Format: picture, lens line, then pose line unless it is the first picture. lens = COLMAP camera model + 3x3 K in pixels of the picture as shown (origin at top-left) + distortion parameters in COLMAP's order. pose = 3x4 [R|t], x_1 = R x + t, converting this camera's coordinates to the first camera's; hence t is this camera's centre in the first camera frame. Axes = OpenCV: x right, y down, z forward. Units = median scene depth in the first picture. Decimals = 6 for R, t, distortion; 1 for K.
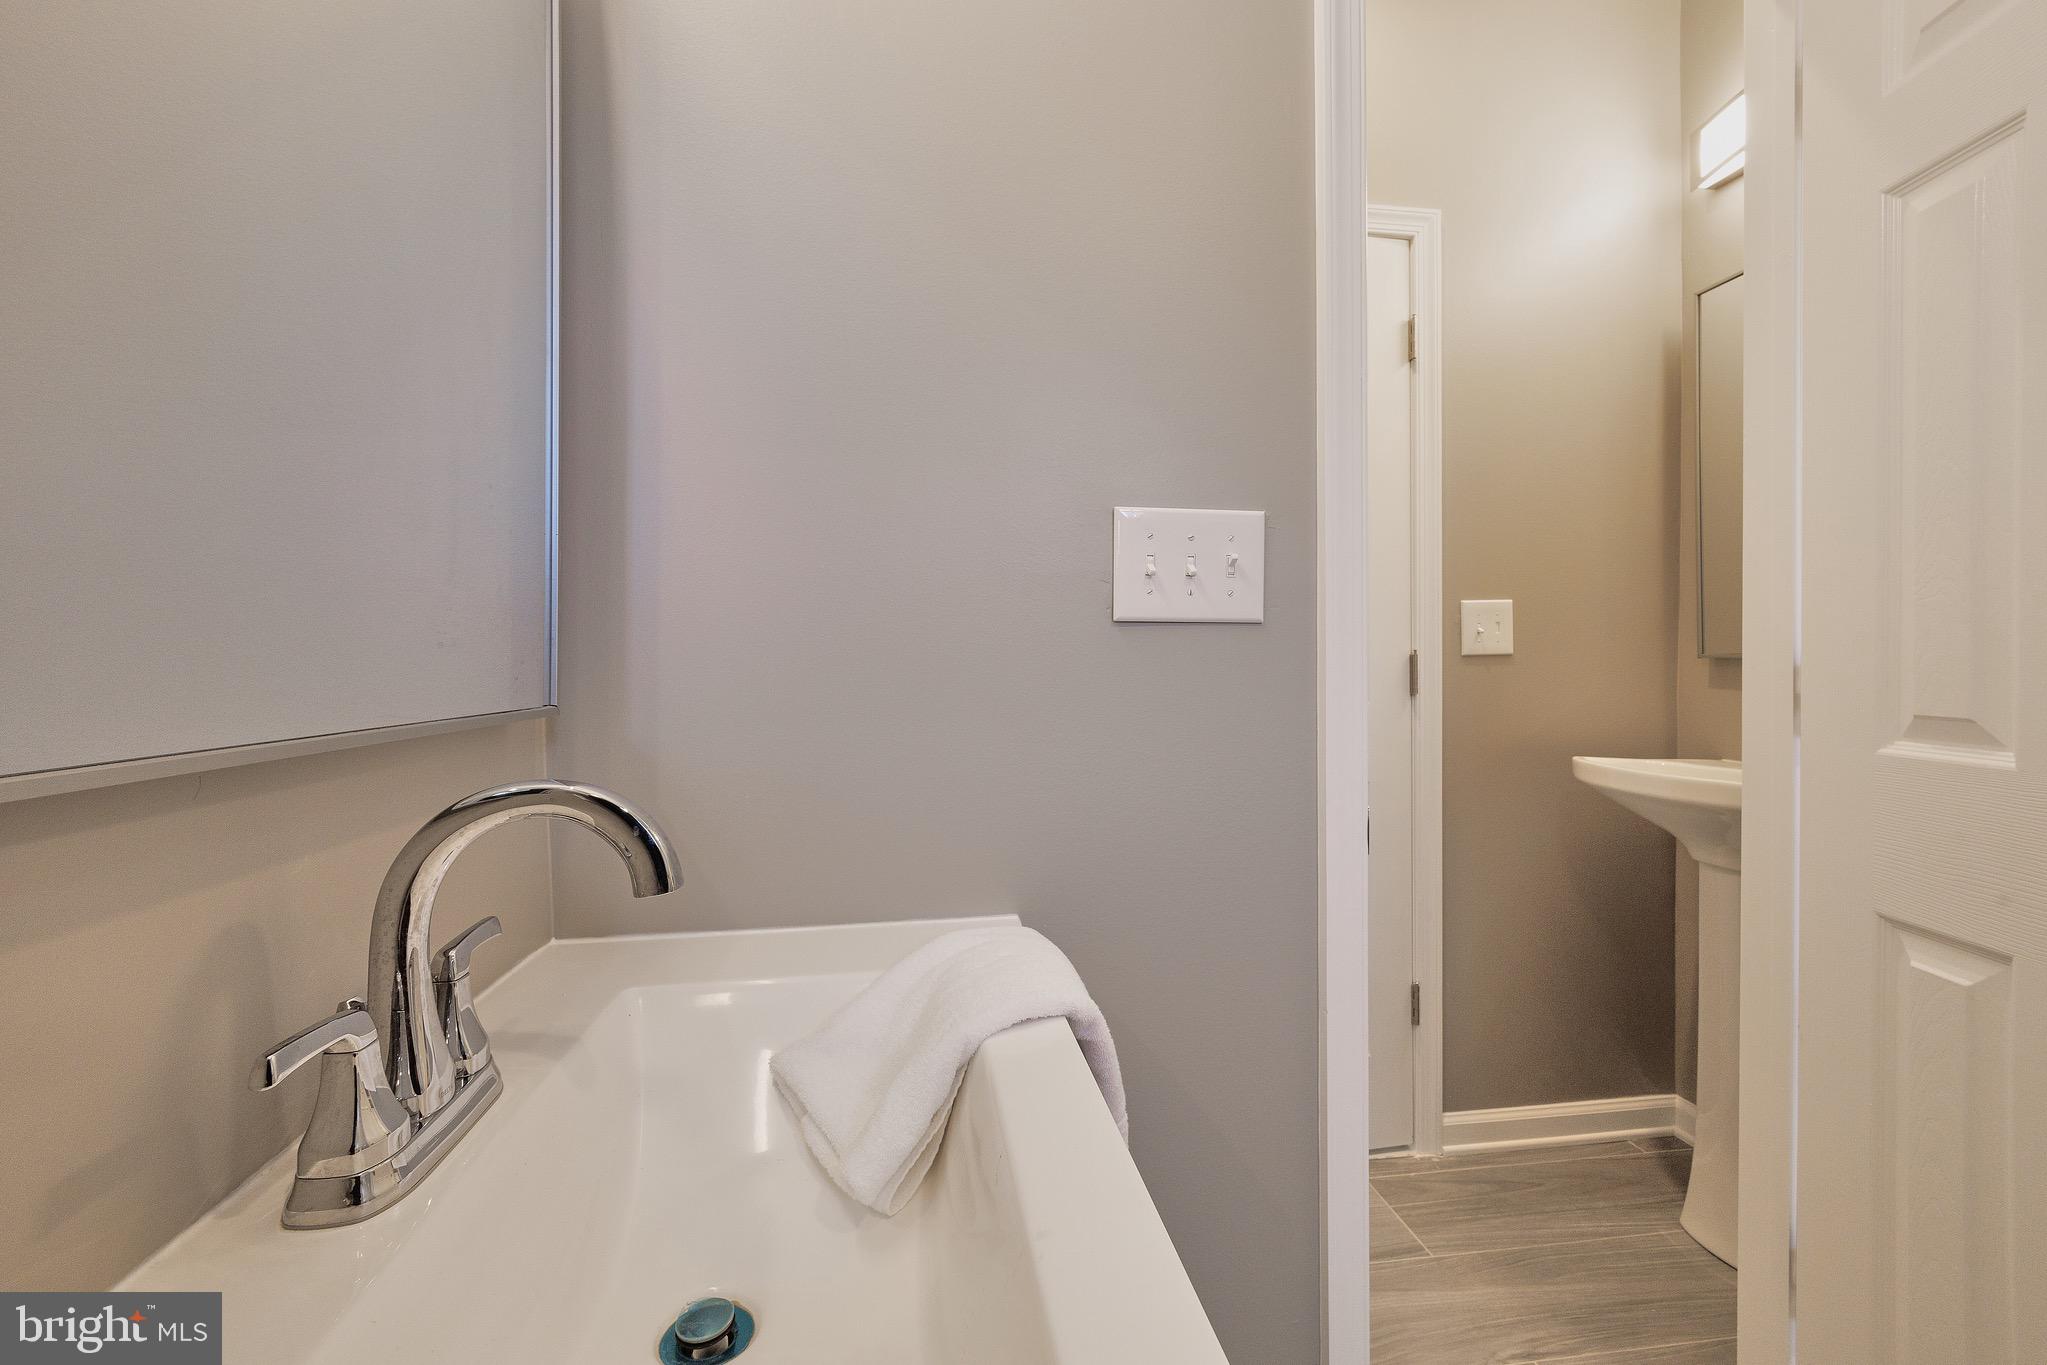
lens RADIAL K [[879.8, 0, 1035.6], [0, 879.8, 684.7], [0, 0, 1]] dist [0.000105, -0.000051]
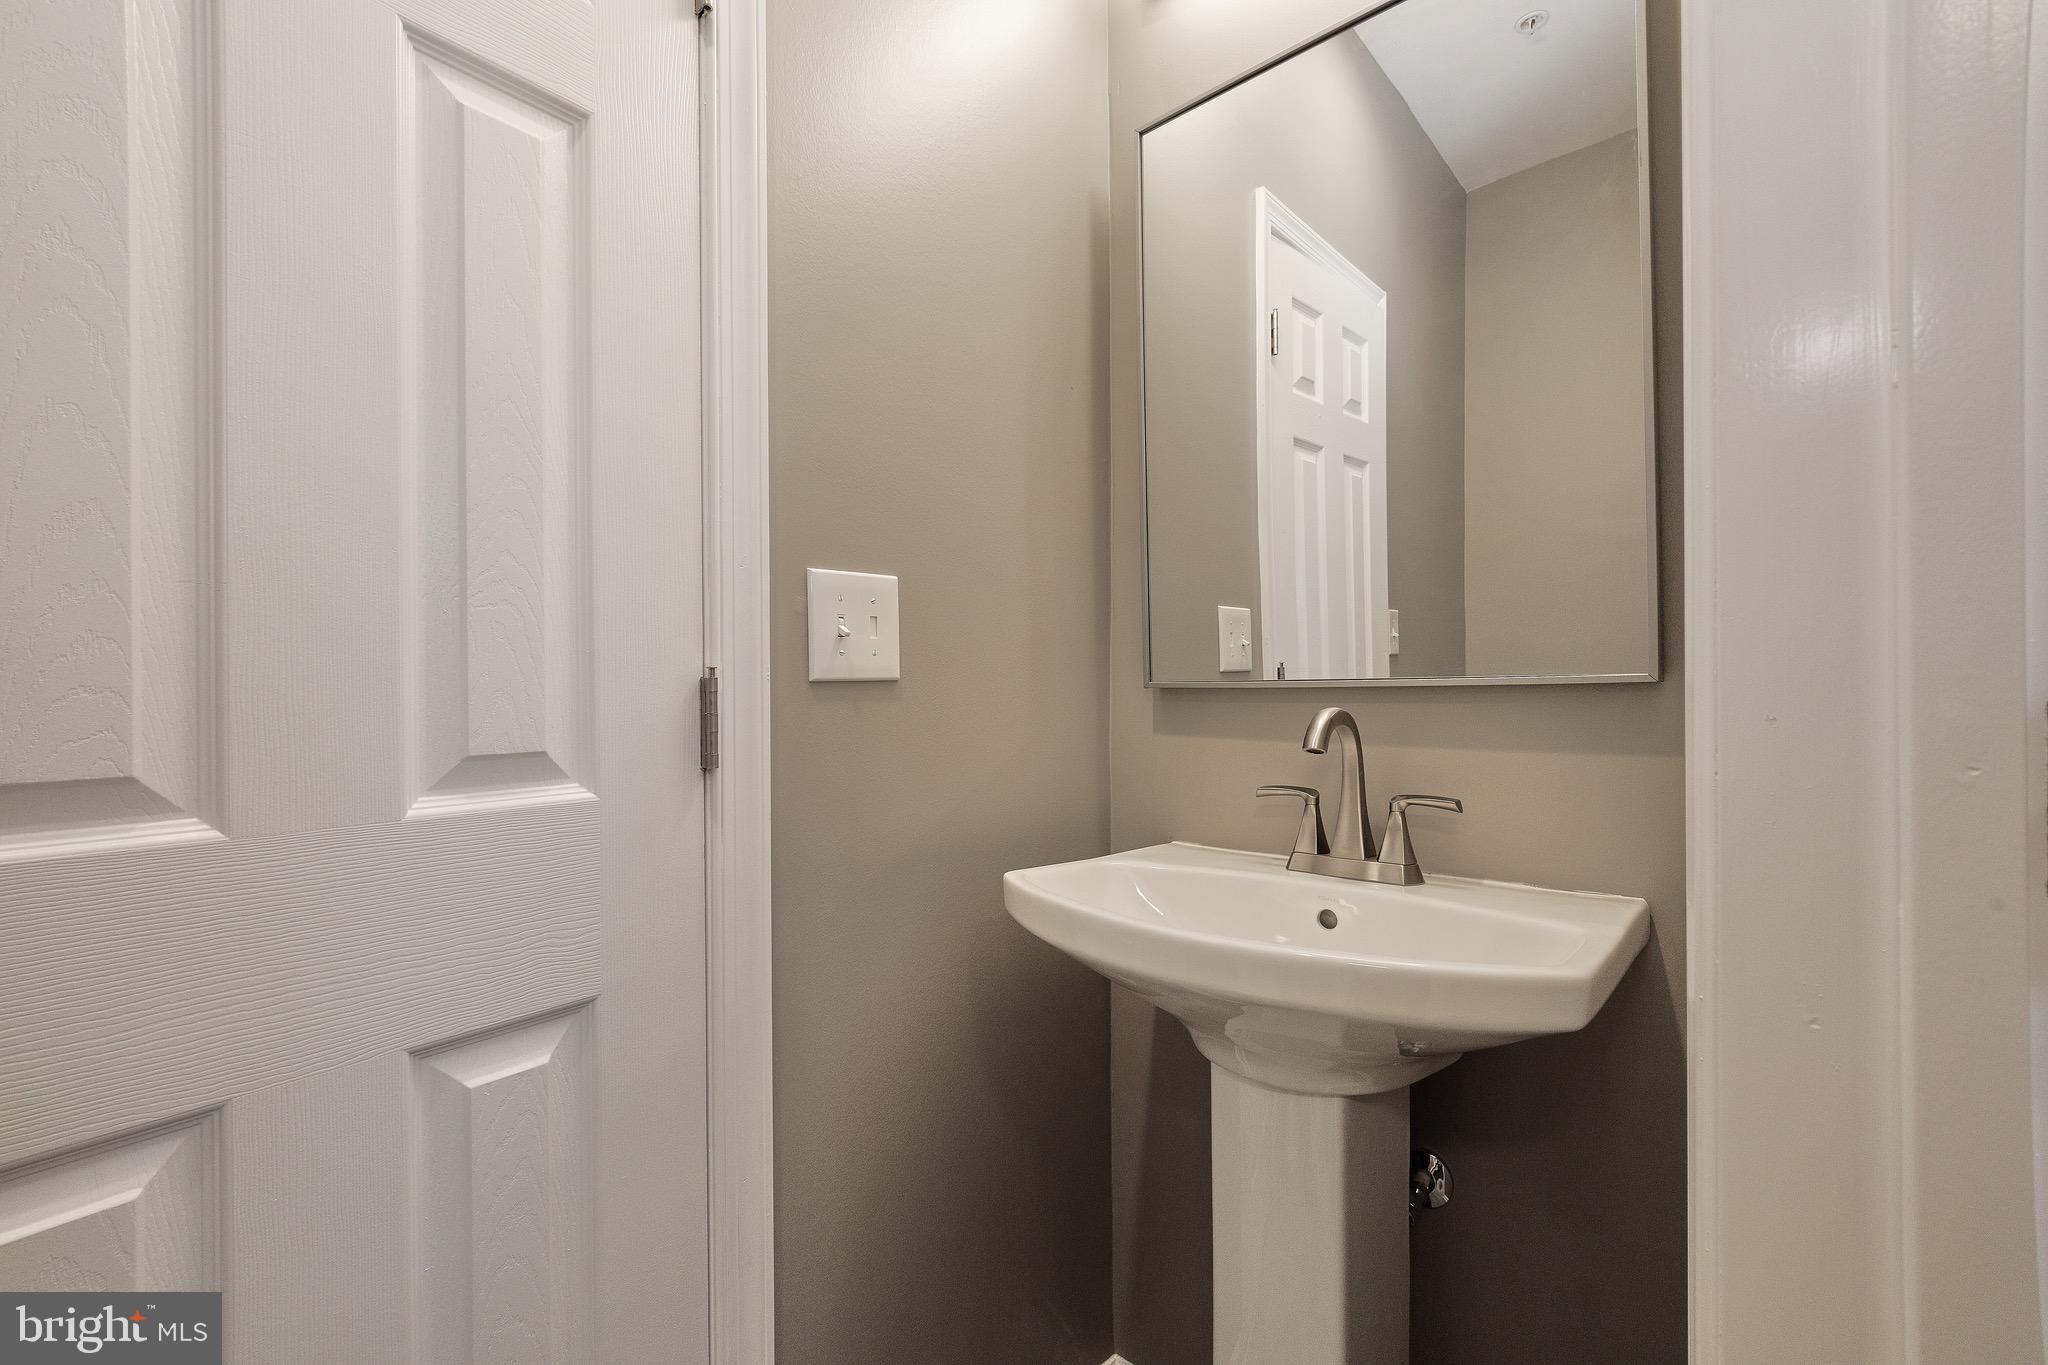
lens RADIAL K [[880.3, 0, 1036.1], [0, 880.3, 684.7], [0, 0, 1]] dist [0.000105, -0.000051]
pose [[0.748043, 0.007689, 0.663606, 0.258704], [0.013540, 0.999548, -0.026845, -0.016785], [-0.663512, 0.029067, 0.747601, 0.560299]]
